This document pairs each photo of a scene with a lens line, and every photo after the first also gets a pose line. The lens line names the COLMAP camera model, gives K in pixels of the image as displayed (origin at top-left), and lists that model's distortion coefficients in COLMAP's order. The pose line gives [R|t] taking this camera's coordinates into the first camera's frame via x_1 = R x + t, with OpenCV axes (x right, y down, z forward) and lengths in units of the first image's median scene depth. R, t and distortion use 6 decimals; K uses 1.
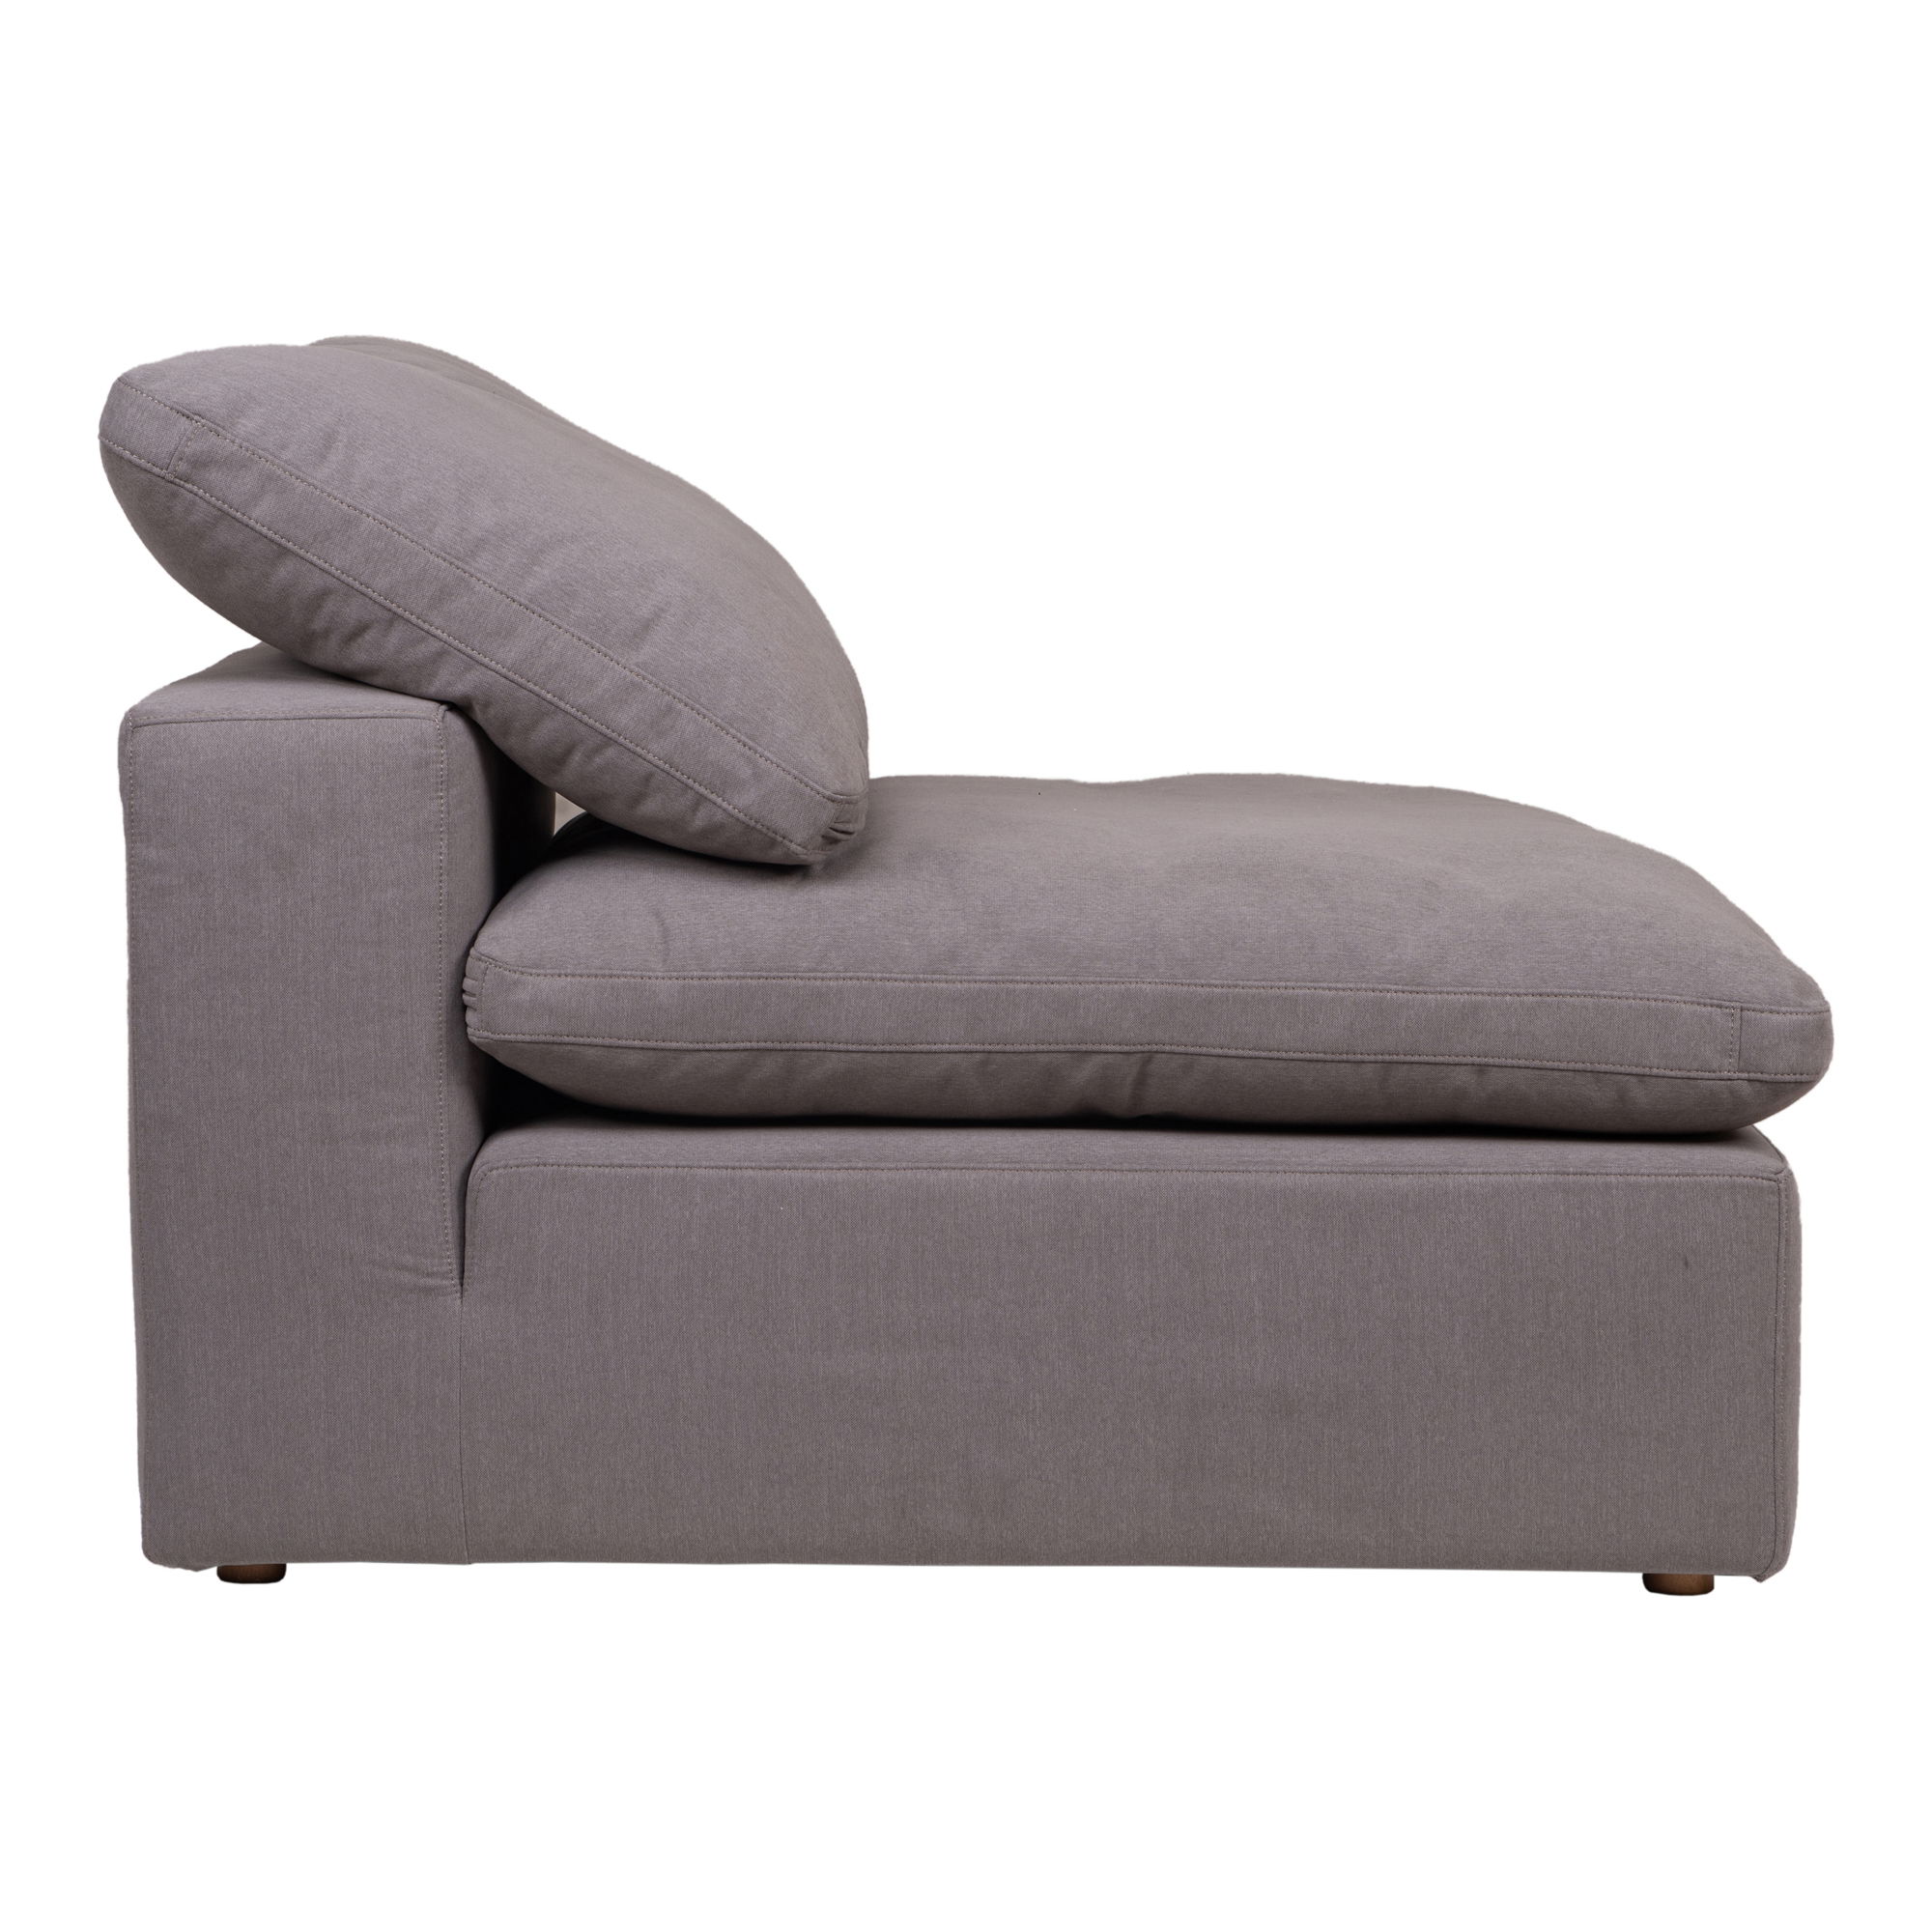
lens RADIAL K [[5080.9, 0, 966.0], [0, 5080.9, 966.0], [0, 0, 1]] dist [-0.460711, 5.817963]
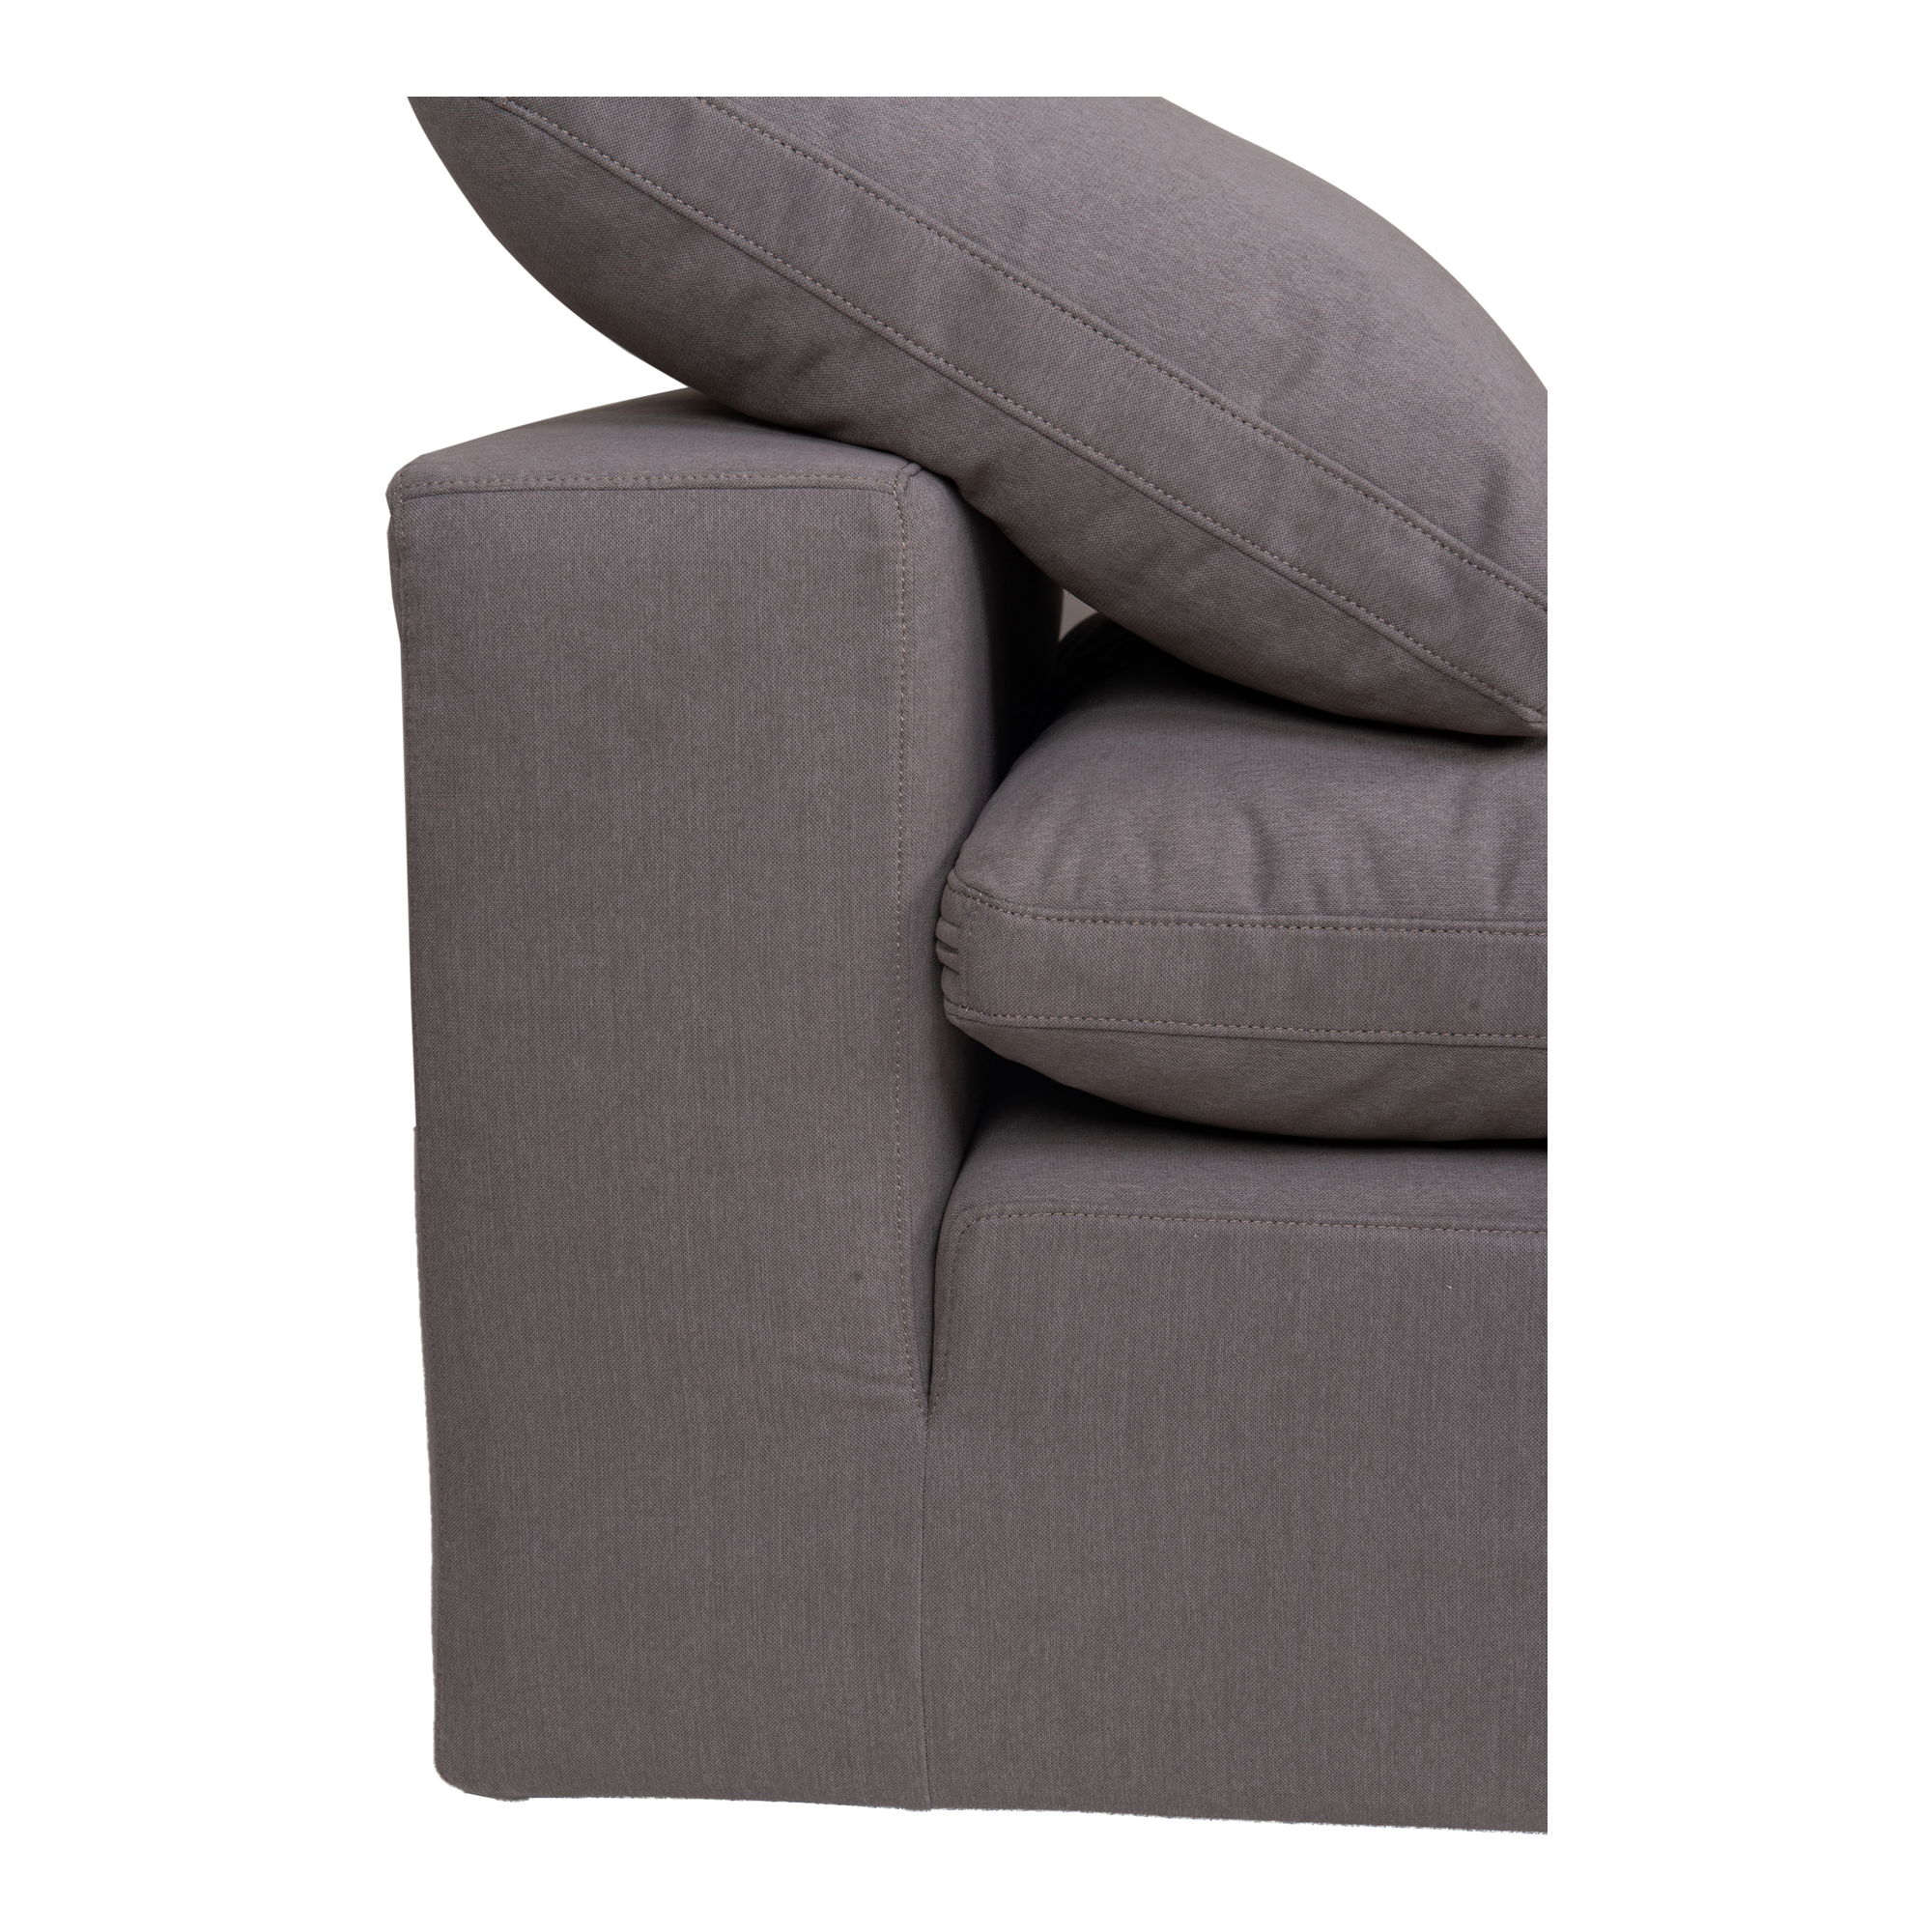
lens RADIAL K [[3371.5, 0, 964.9], [0, 3371.5, 1076.0], [0, 0, 1]] dist [-0.260051, 3.442710]
pose [[0.994451, 0.026327, -0.101855, -0.053364], [-0.013215, 0.991773, 0.127325, -0.030381], [0.104369, -0.125273, 0.986617, 0.590854]]
